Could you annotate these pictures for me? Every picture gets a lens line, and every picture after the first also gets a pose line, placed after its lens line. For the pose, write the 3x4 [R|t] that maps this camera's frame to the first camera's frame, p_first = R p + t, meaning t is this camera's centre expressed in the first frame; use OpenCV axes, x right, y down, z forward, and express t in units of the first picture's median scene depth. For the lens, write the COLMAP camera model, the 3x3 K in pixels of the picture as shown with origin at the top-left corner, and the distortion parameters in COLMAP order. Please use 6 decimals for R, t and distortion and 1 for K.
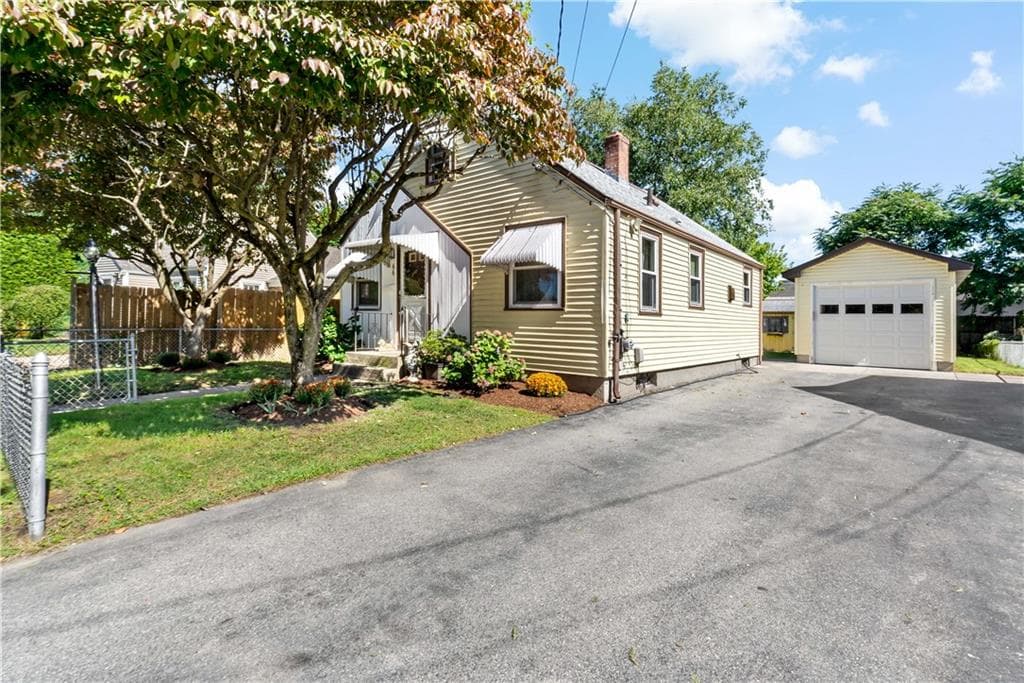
lens RADIAL K [[489.8, 0, 527.0], [0, 489.8, 308.3], [0, 0, 1]] dist [0.011480, 0.001127]
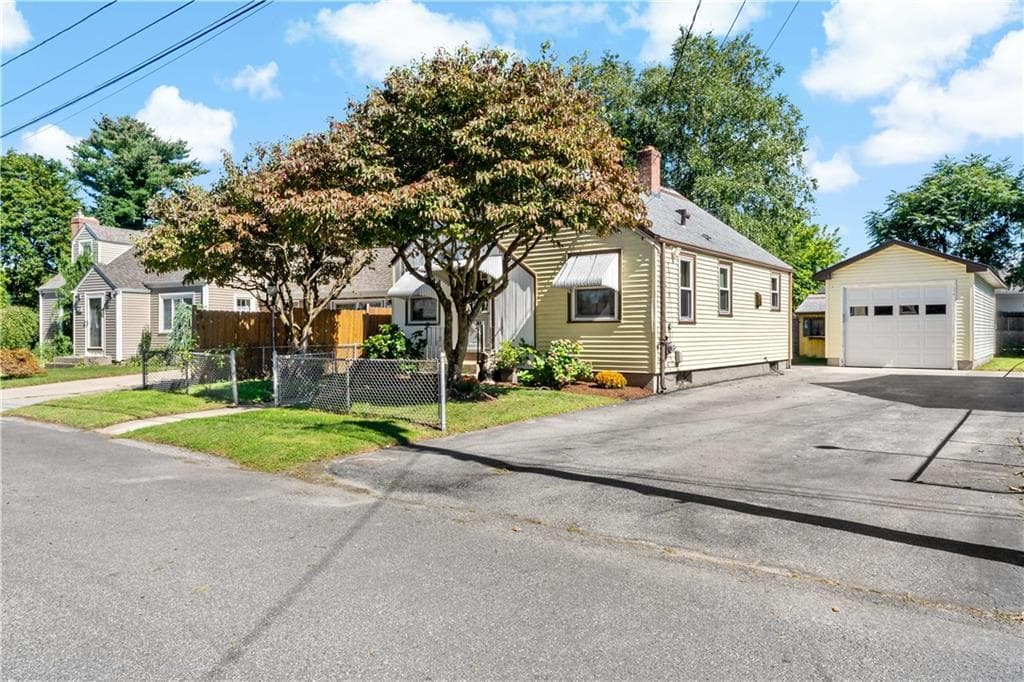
lens RADIAL K [[706.8, 0, 503.4], [0, 706.8, 349.0], [0, 0, 1]] dist [0.039729, -0.005890]
pose [[0.999367, -0.025830, 0.024468, -0.237261], [0.024483, 0.998250, 0.053836, -0.028128], [-0.025816, -0.053203, 0.998250, -0.711903]]
